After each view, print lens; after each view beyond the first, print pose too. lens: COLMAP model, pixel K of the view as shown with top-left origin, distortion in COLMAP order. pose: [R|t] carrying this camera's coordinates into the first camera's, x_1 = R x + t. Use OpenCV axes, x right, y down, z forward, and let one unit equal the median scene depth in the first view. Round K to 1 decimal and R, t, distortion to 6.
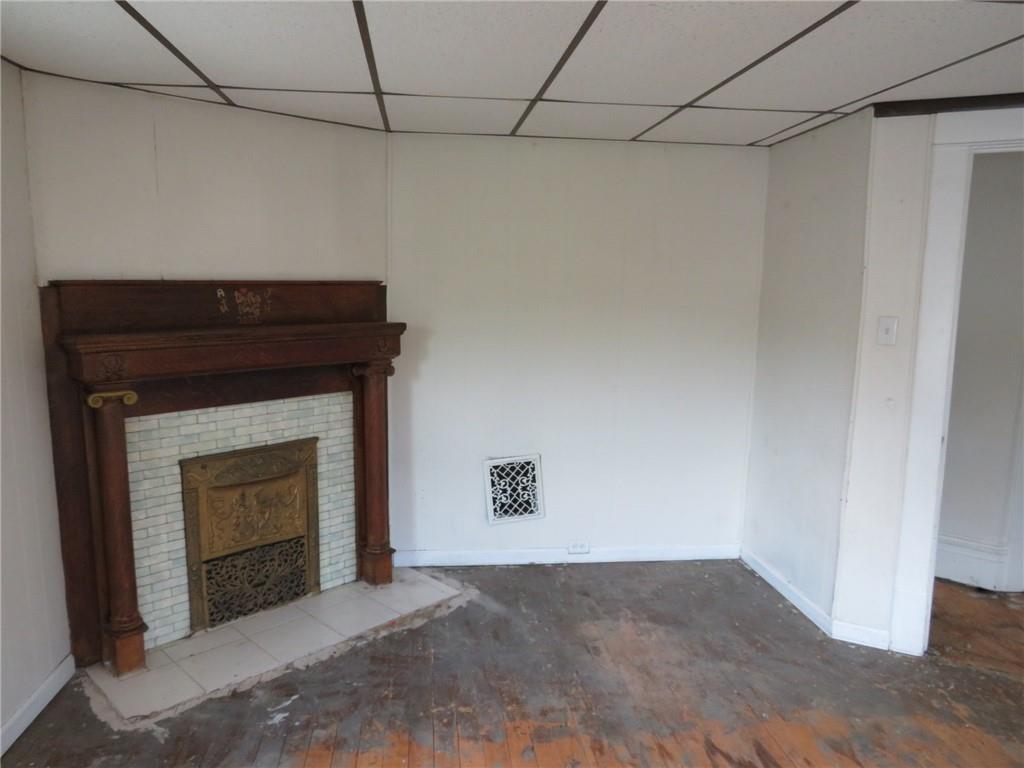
lens RADIAL K [[727.5, 0, 507.5], [0, 727.5, 384.8], [0, 0, 1]] dist [-0.022635, 0.012575]
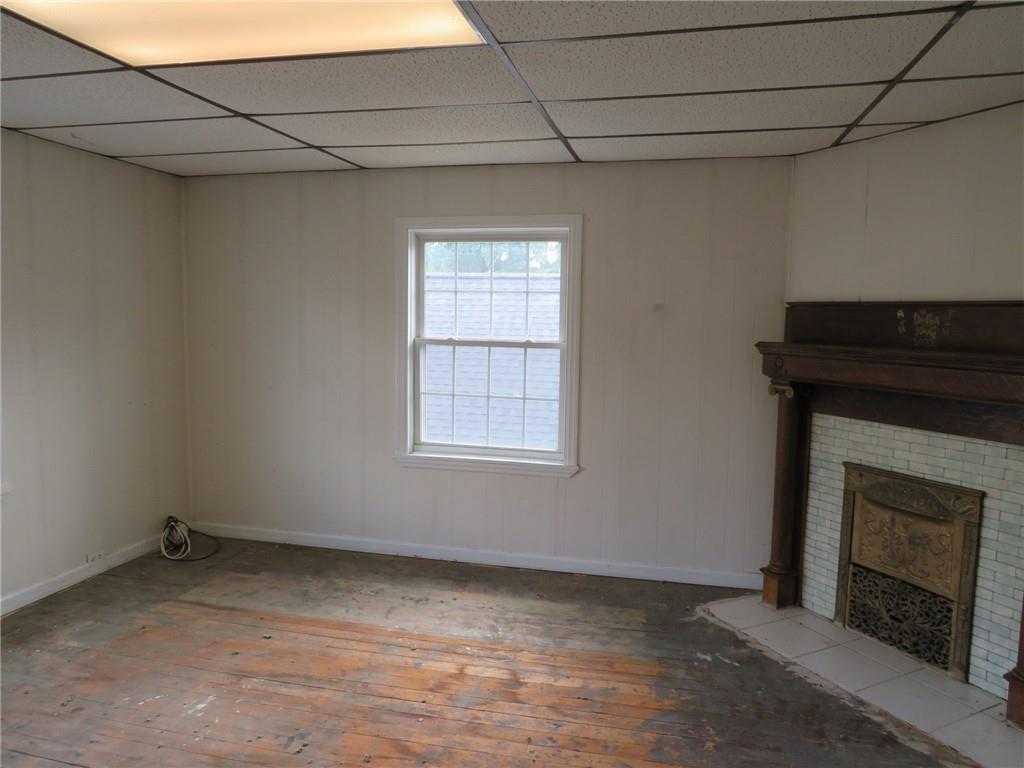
lens RADIAL K [[727.5, 0, 508.8], [0, 727.5, 383.0], [0, 0, 1]] dist [-0.022635, 0.012575]
pose [[-0.331668, 0.080487, -0.939957, 0.732900], [-0.152448, 0.978686, 0.137595, -0.085936], [0.930997, 0.188930, -0.312329, 0.807684]]
